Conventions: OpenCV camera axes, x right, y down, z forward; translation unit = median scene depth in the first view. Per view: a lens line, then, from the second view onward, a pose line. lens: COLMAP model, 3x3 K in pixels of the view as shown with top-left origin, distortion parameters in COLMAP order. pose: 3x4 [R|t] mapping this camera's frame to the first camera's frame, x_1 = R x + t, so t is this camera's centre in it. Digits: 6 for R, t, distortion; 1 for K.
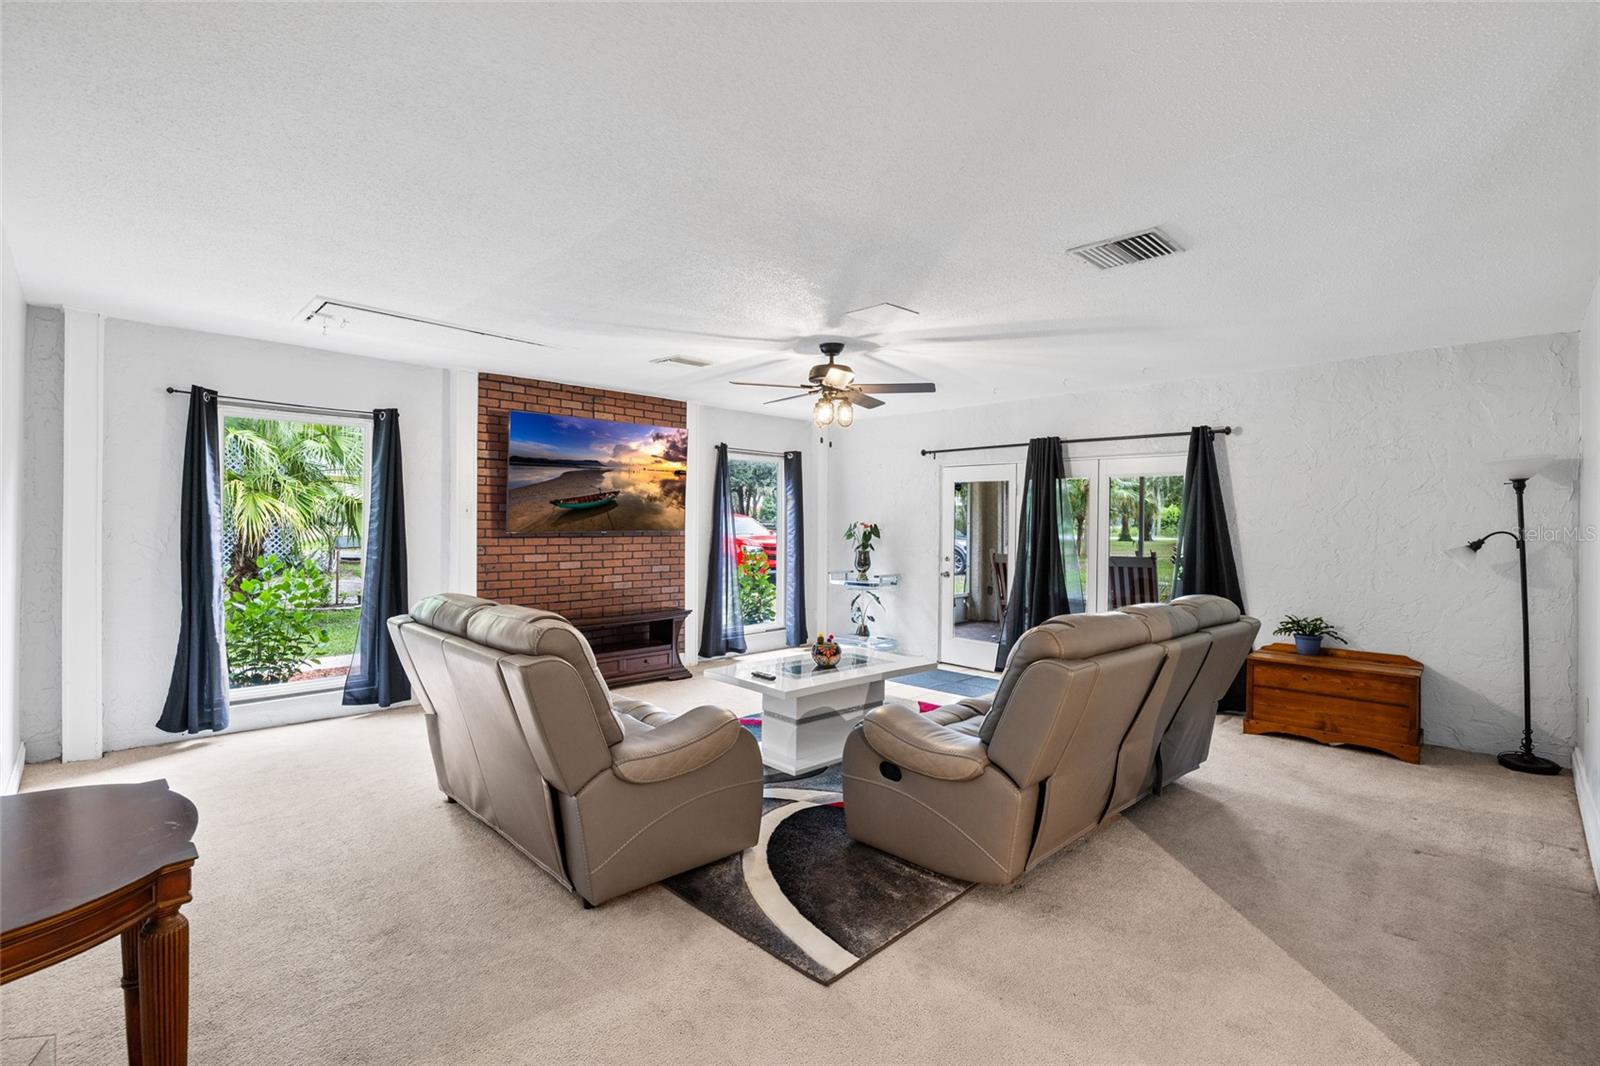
lens RADIAL K [[723.3, 0, 800.0], [0, 723.3, 533.0], [0, 0, 1]] dist [-0.023967, -0.000022]
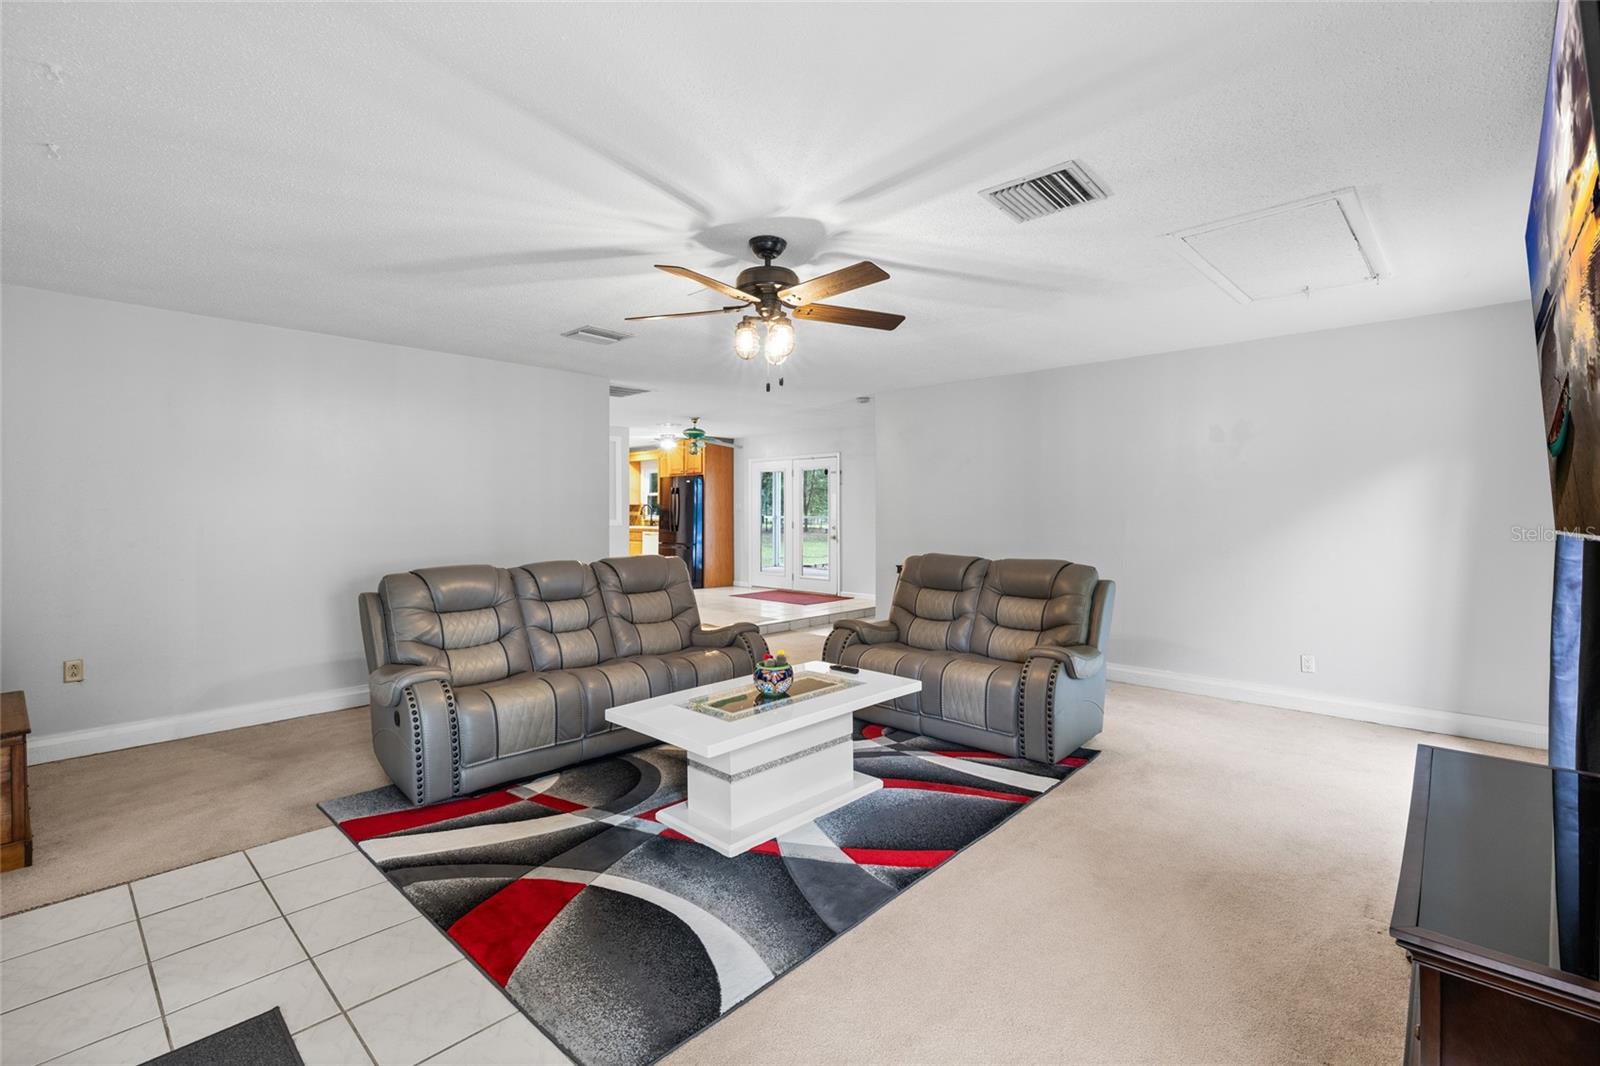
lens RADIAL K [[720.7, 0, 798.9], [0, 720.7, 524.5], [0, 0, 1]] dist [-0.001631, -0.000007]
pose [[-0.999385, -0.007817, -0.034179, 0.035377], [-0.008899, 0.999460, 0.031625, -0.014836], [0.033914, 0.031910, -0.998915, 1.672717]]
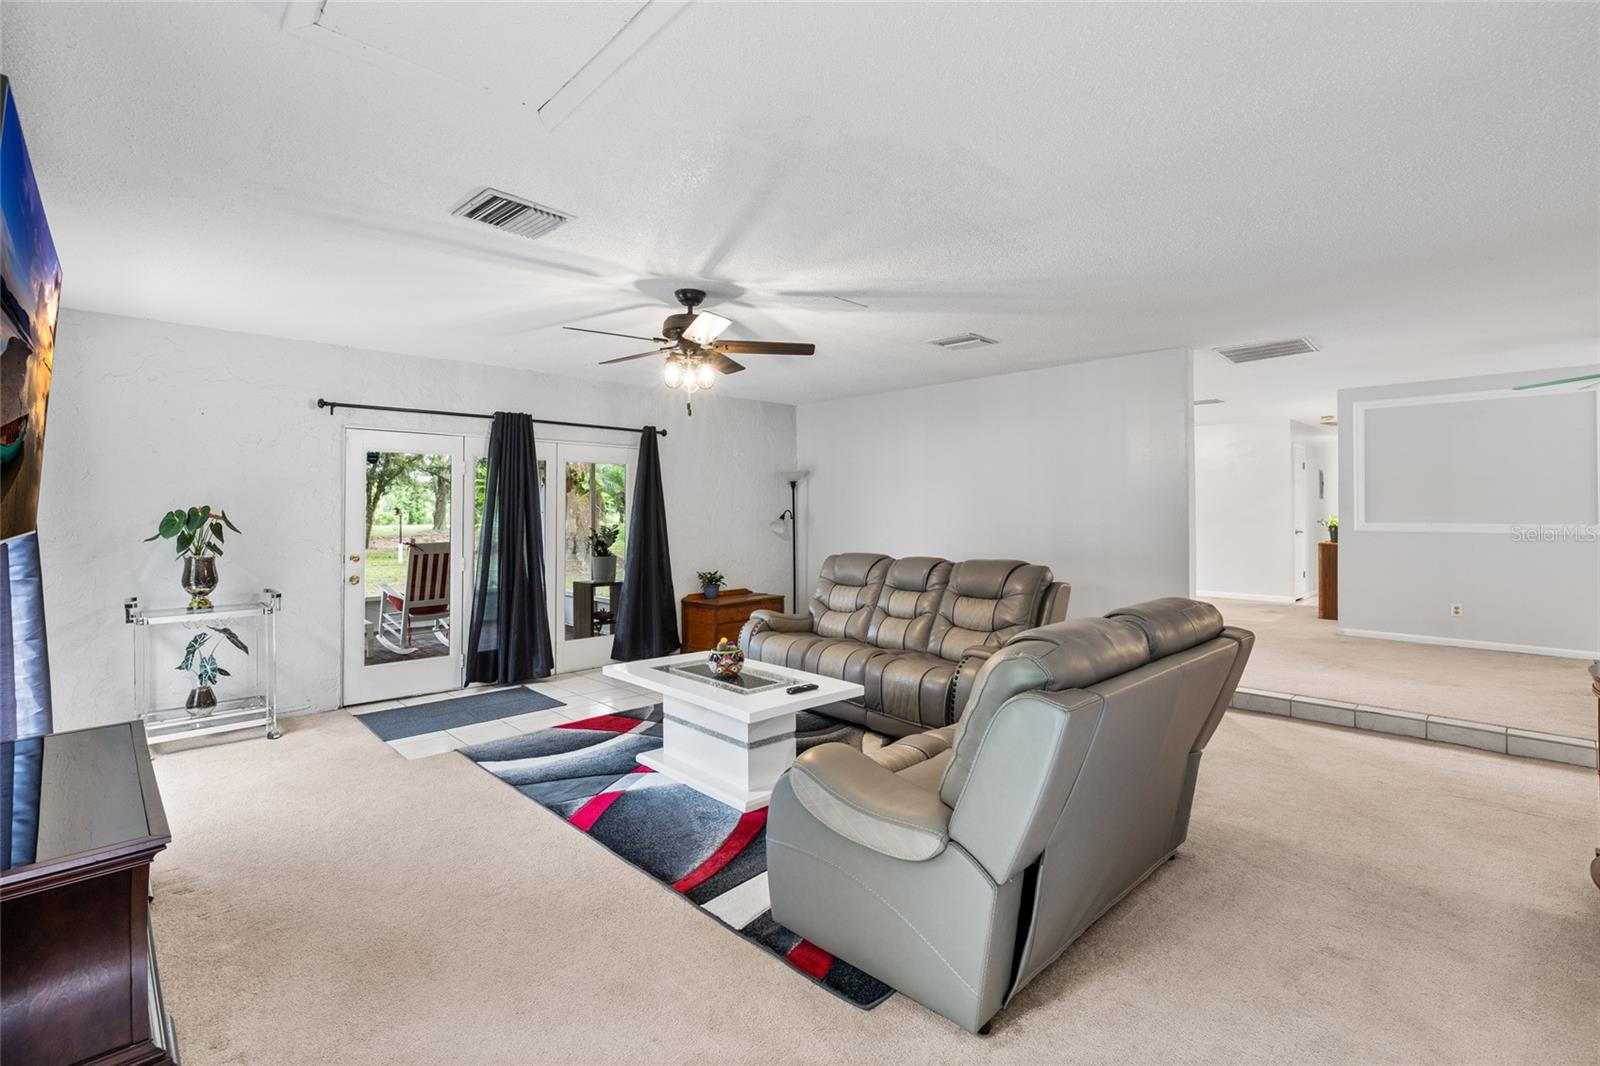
lens RADIAL K [[720.7, 0, 798.9], [0, 720.7, 524.5], [0, 0, 1]] dist [-0.001631, -0.000007]
pose [[0.018640, -0.030458, 0.999362, -0.777085], [0.015737, 0.999421, 0.030167, -0.018304], [-0.999702, 0.015165, 0.019108, 0.856017]]
